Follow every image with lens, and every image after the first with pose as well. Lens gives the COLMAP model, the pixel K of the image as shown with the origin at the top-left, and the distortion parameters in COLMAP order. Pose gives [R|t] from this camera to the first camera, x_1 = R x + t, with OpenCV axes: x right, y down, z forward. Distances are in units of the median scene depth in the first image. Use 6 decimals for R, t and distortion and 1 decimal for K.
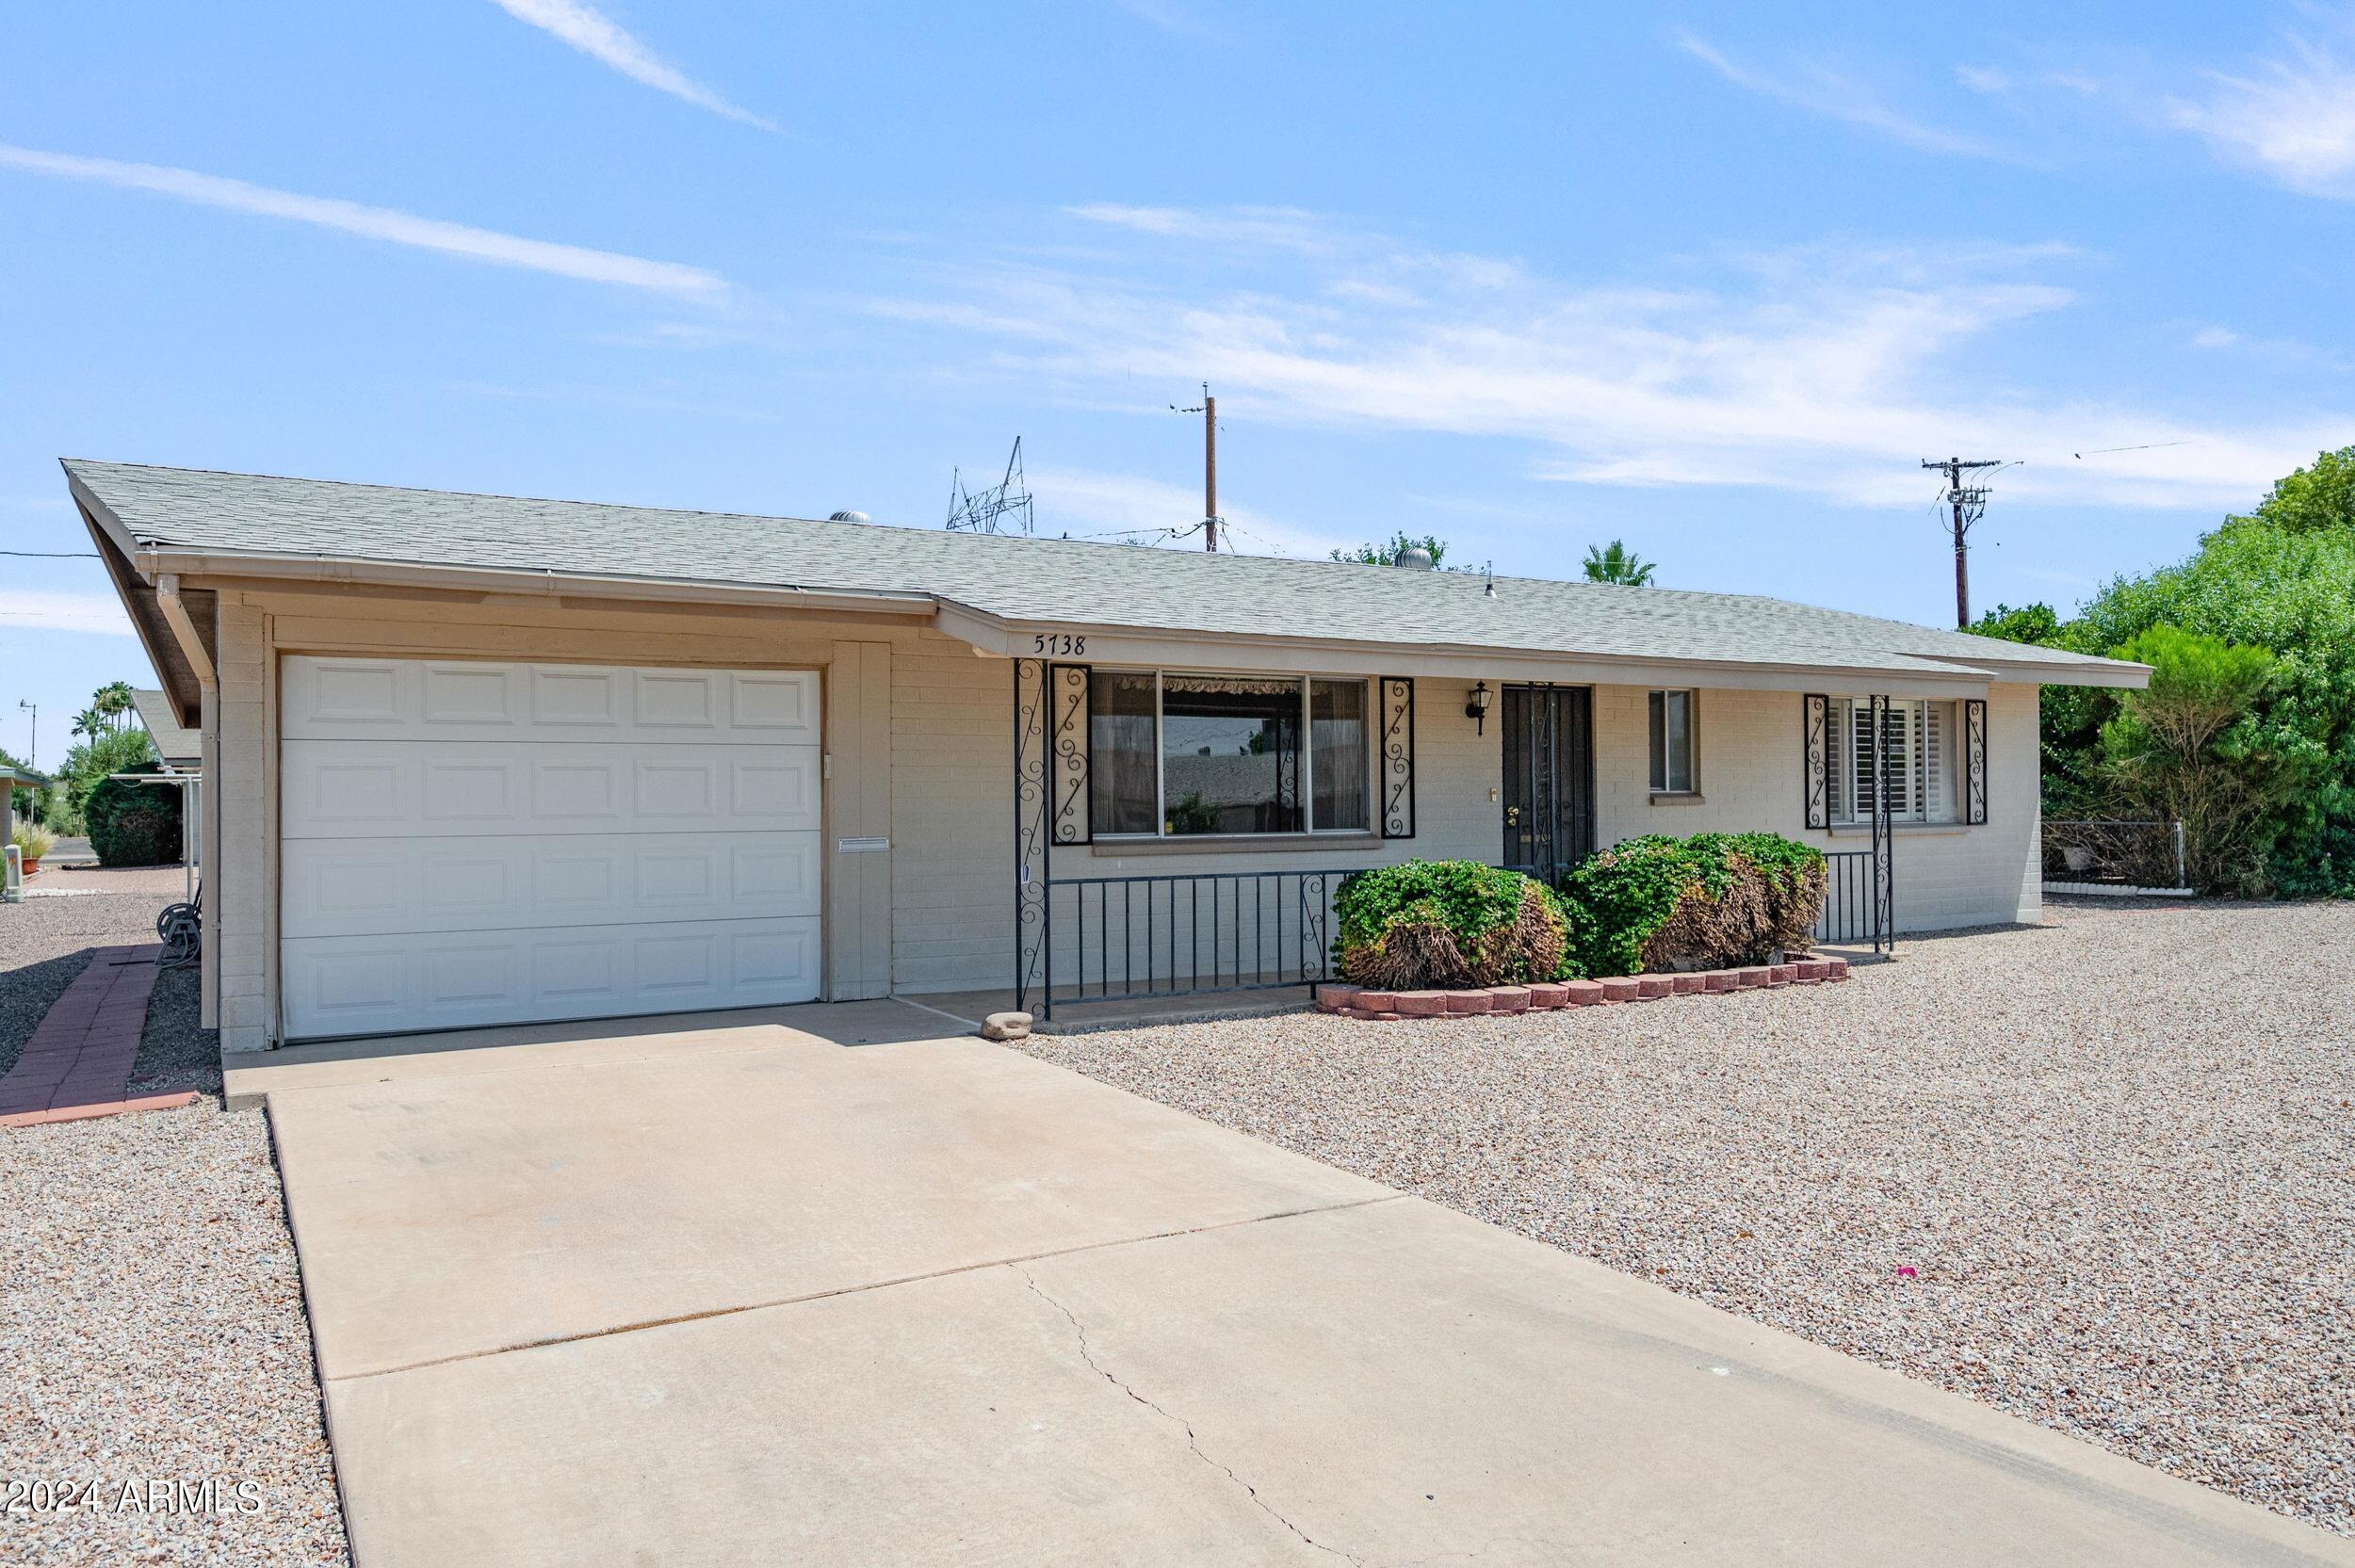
lens RADIAL K [[1747.5, 0, 1177.5], [0, 1747.5, 784.0], [0, 0, 1]] dist [0.043709, -0.000540]
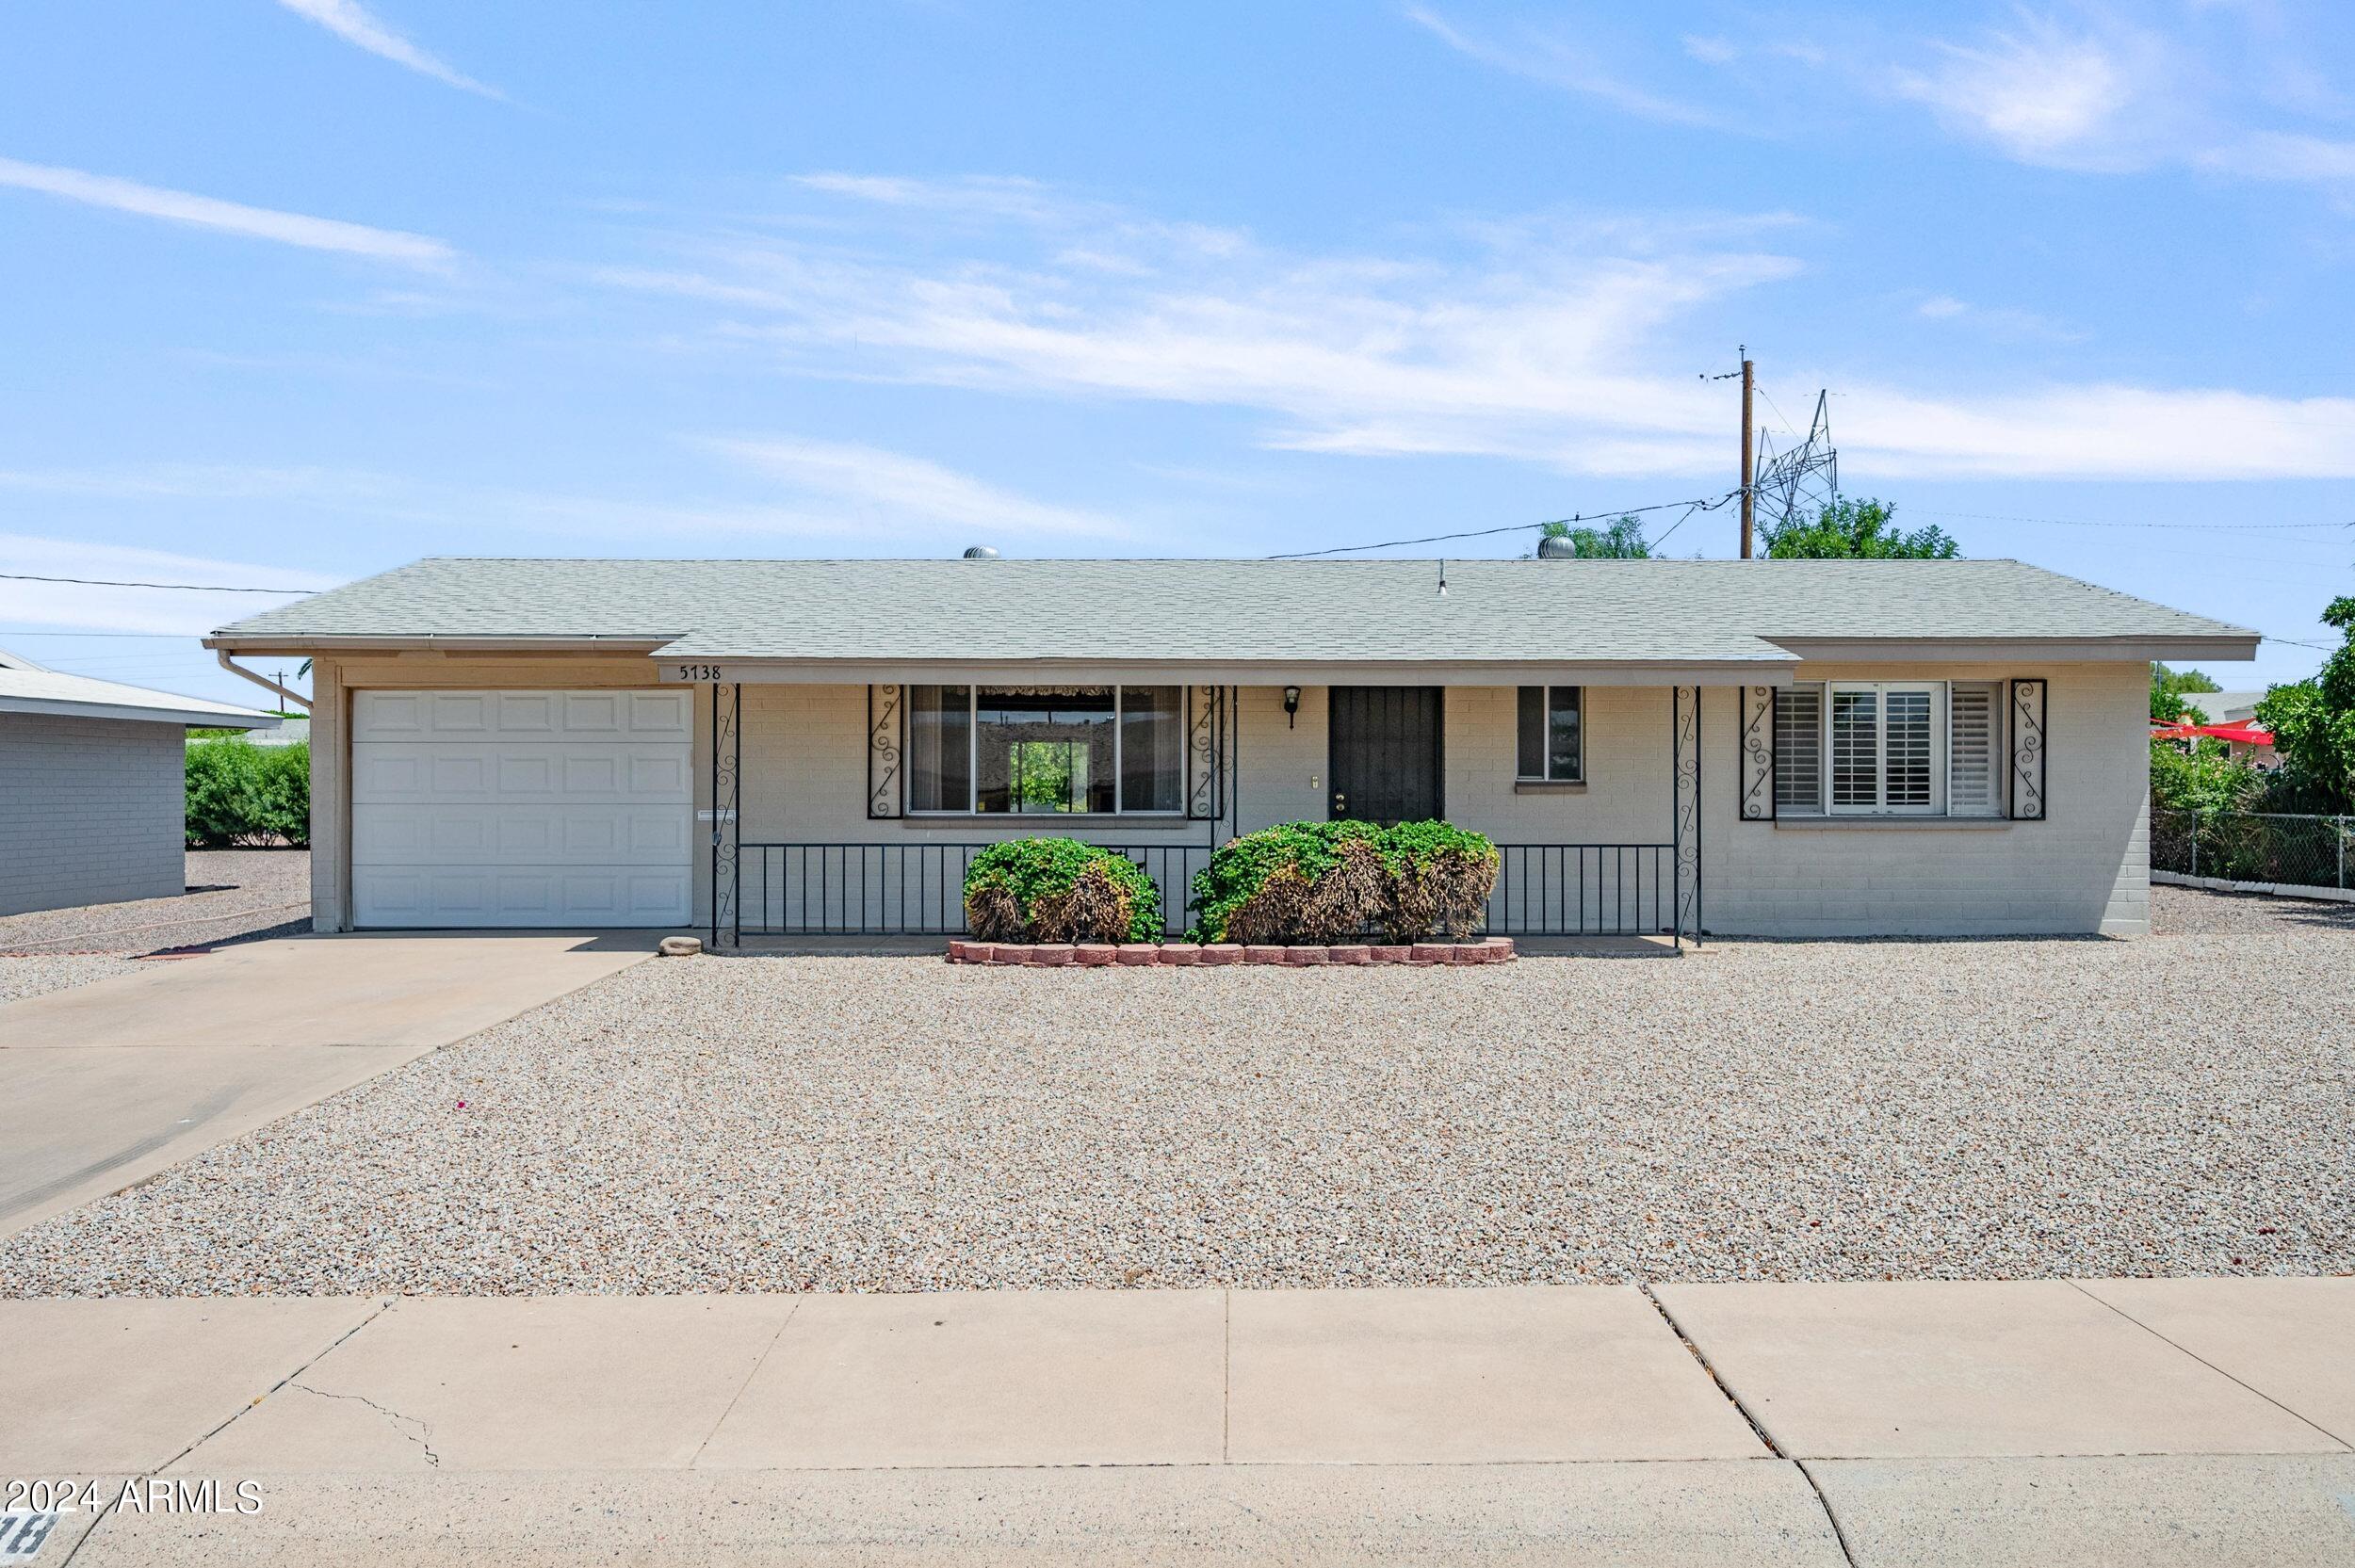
lens RADIAL K [[1747.5, 0, 1177.5], [0, 1747.5, 784.0], [0, 0, 1]] dist [0.043709, -0.000540]
pose [[0.846225, 0.011814, -0.532695, 0.755070], [-0.002041, 0.999819, 0.018932, -0.014469], [0.532822, -0.014933, 0.846096, 0.023172]]
